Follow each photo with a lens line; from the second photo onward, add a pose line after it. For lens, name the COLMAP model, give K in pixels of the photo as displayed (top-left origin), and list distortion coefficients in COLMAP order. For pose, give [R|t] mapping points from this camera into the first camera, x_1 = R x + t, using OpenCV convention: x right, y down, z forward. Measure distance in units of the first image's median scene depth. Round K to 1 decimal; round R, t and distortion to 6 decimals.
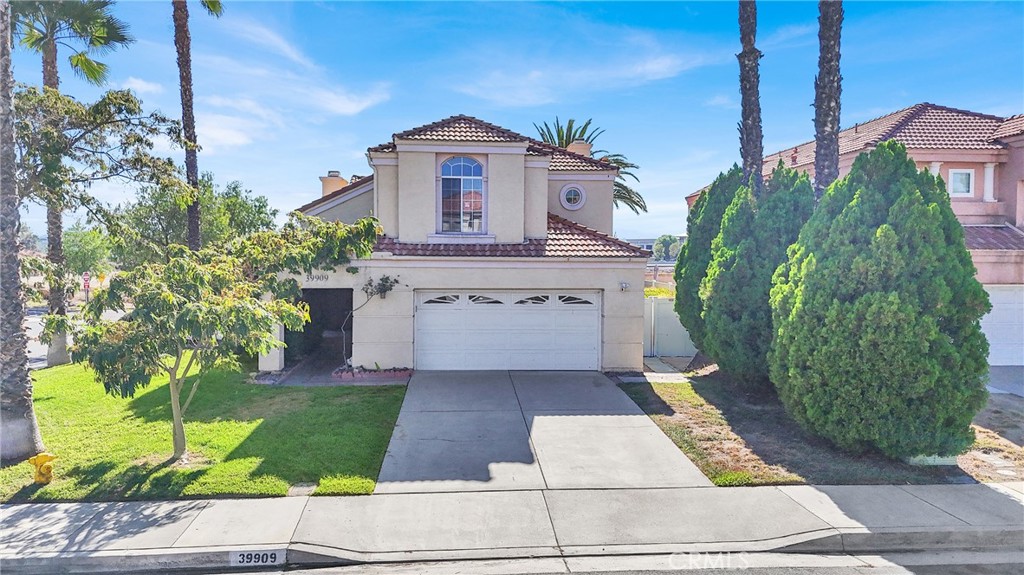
lens RADIAL K [[766.6, 0, 516.3], [0, 766.6, 295.5], [0, 0, 1]] dist [0.044283, -0.034779]
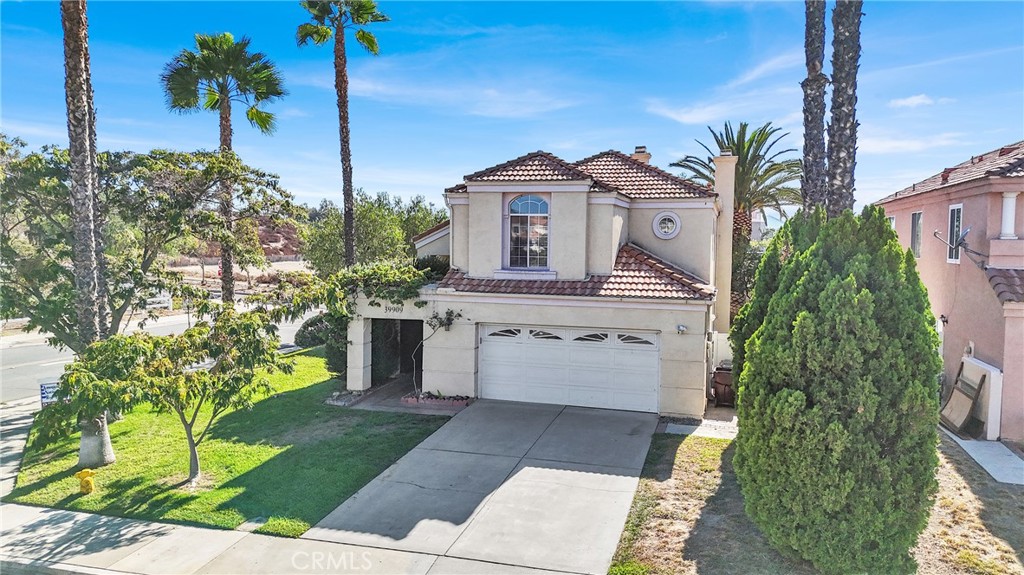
lens RADIAL K [[766.6, 0, 517.1], [0, 766.6, 286.3], [0, 0, 1]] dist [0.044283, -0.034779]
pose [[0.937869, 0.027840, -0.345872, 0.289543], [-0.022430, 0.999556, 0.019635, -0.082564], [0.346265, -0.010658, 0.938076, 0.029337]]
